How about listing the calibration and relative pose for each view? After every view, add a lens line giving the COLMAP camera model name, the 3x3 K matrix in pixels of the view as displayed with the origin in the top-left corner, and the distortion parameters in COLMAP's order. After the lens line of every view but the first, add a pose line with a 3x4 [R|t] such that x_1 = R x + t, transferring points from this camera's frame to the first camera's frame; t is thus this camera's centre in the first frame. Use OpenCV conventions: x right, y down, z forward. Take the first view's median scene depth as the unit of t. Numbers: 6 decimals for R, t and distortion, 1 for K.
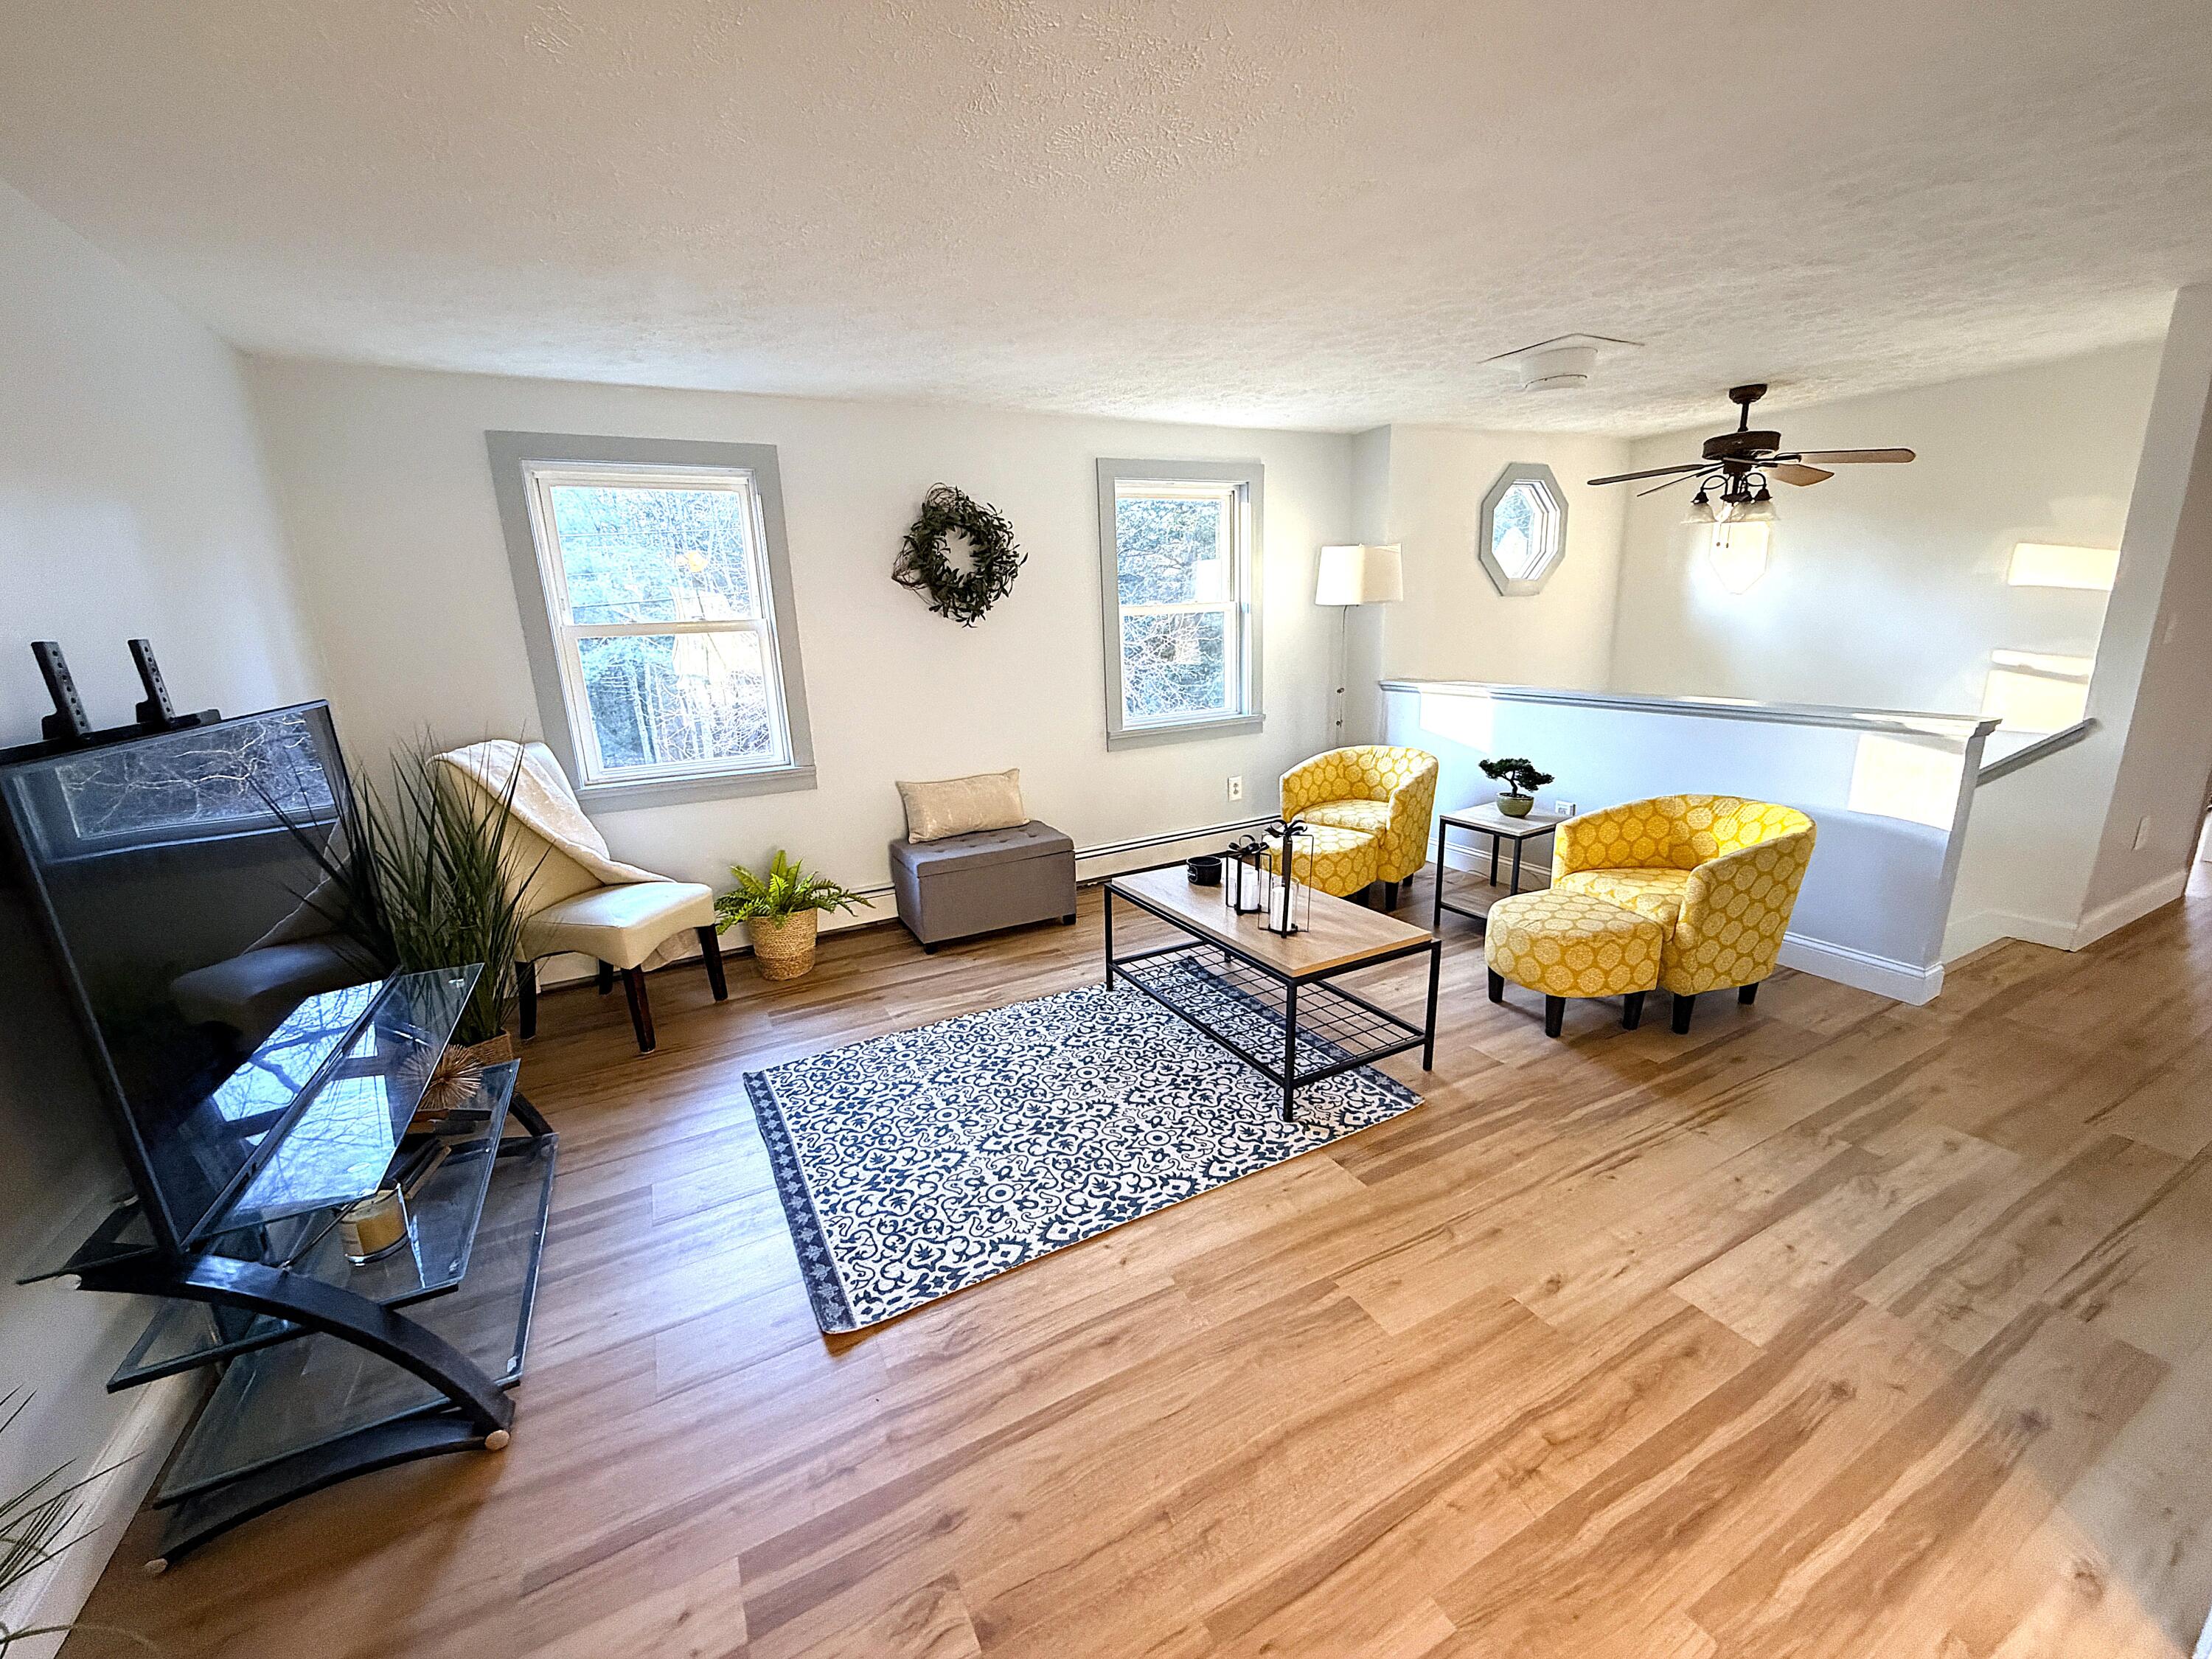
lens RADIAL K [[878.0, 0, 1102.7], [0, 878.0, 829.3], [0, 0, 1]] dist [-0.000160, 0.000050]
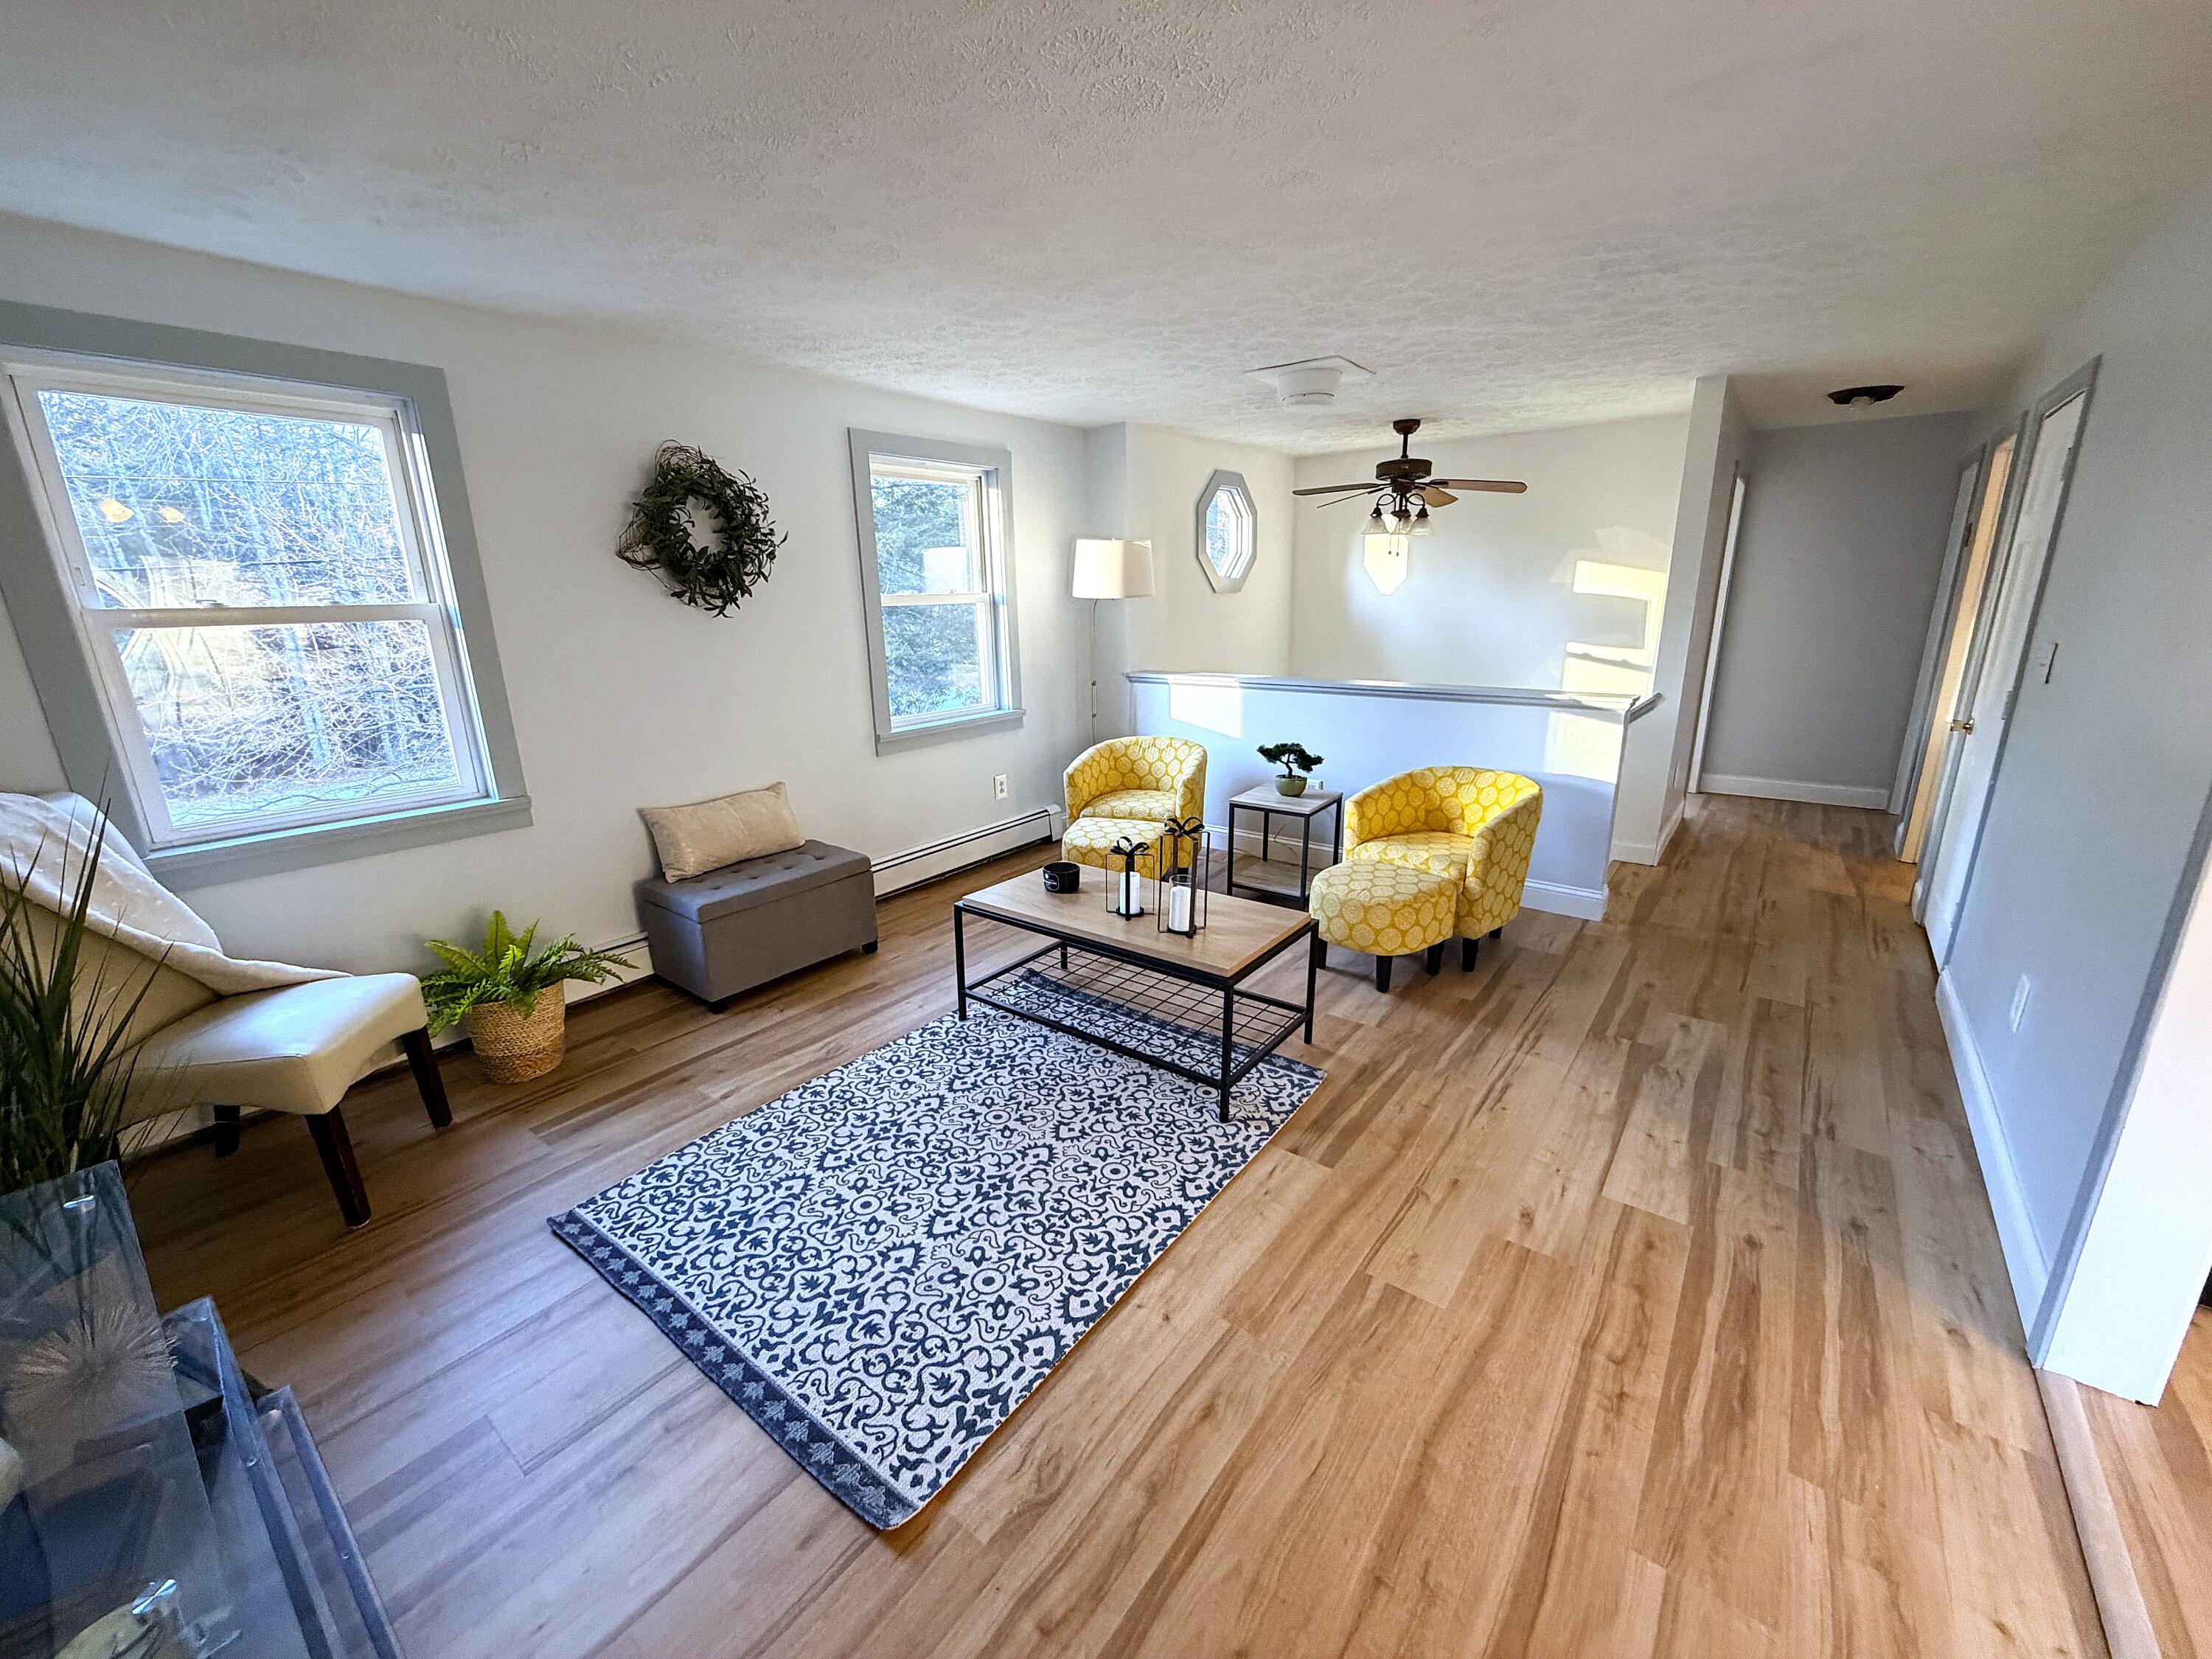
lens RADIAL K [[878.0, 0, 1104.0], [0, 878.0, 828.6], [0, 0, 1]] dist [-0.000160, 0.000050]
pose [[0.910912, -0.087223, 0.403277, -0.233110], [0.083946, 0.996135, 0.025835, -0.027549], [-0.403972, 0.010320, 0.914713, 0.121454]]
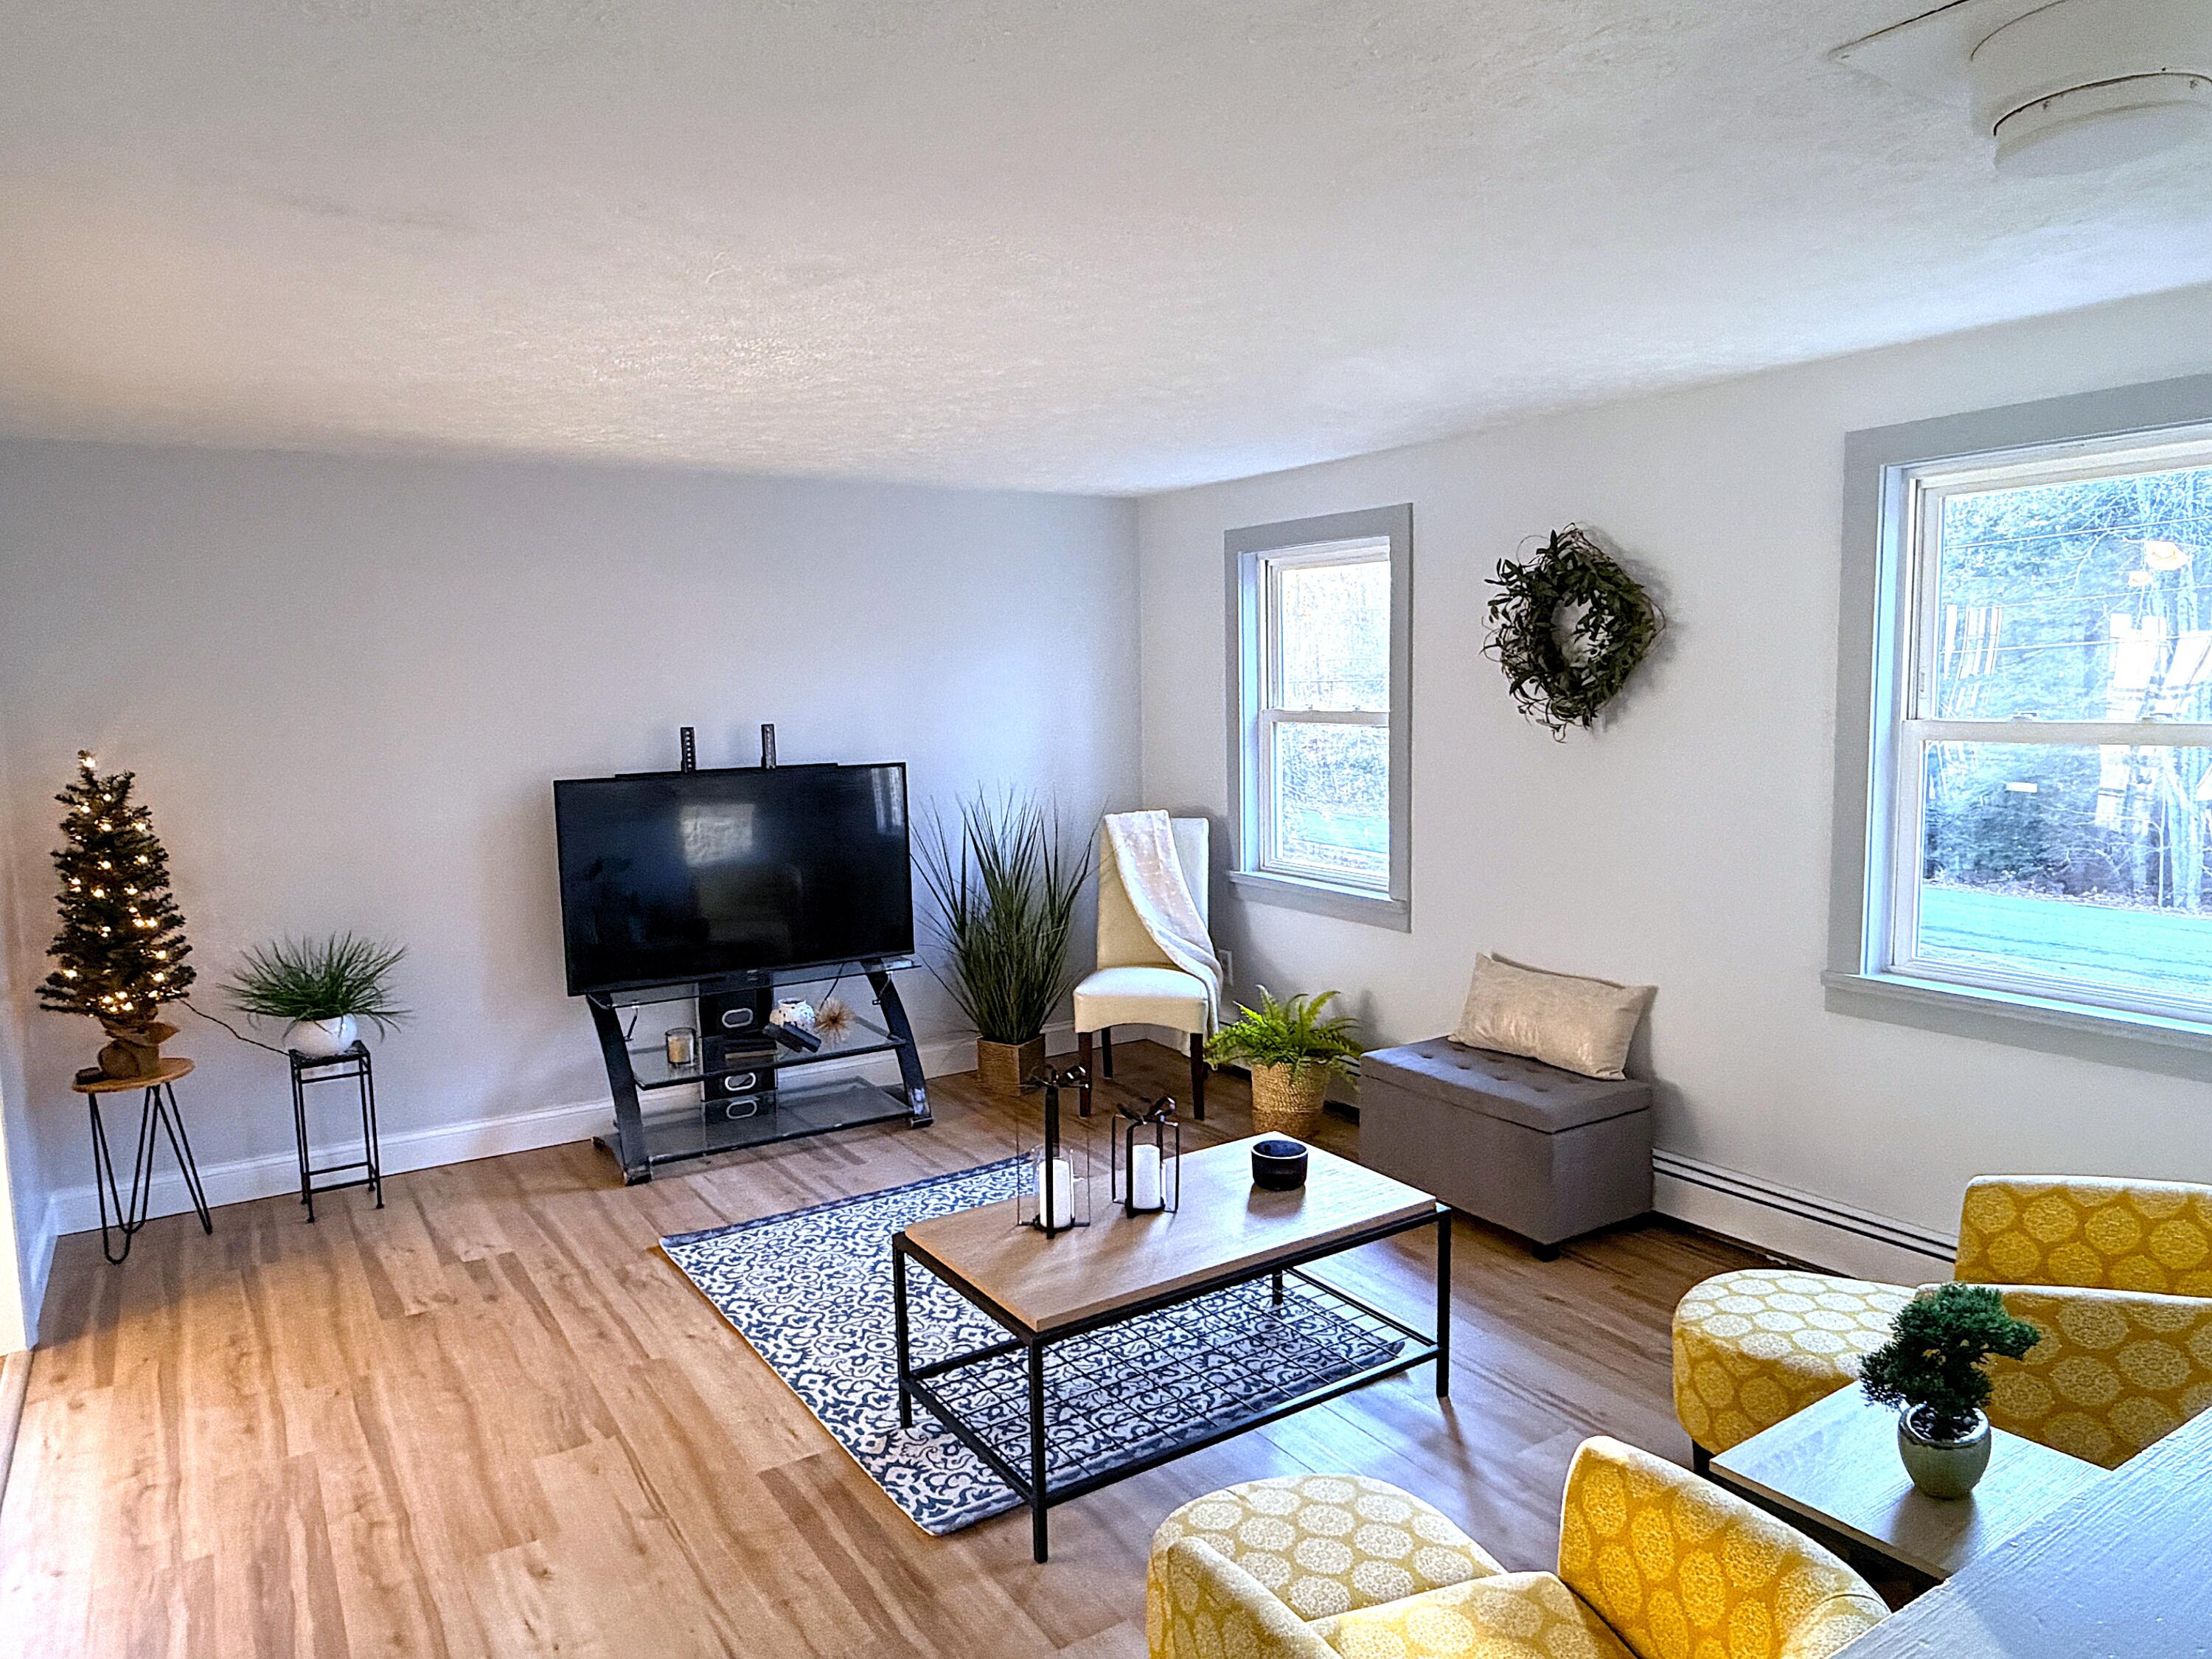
lens RADIAL K [[1466.3, 0, 1102.2], [0, 1466.3, 836.1], [0, 0, 1]] dist [-0.001651, 0.008127]
pose [[0.079811, 0.148802, -0.985641, 1.151352], [-0.222135, 0.966586, 0.127938, -0.297314], [0.971744, 0.208734, 0.110199, 0.757781]]
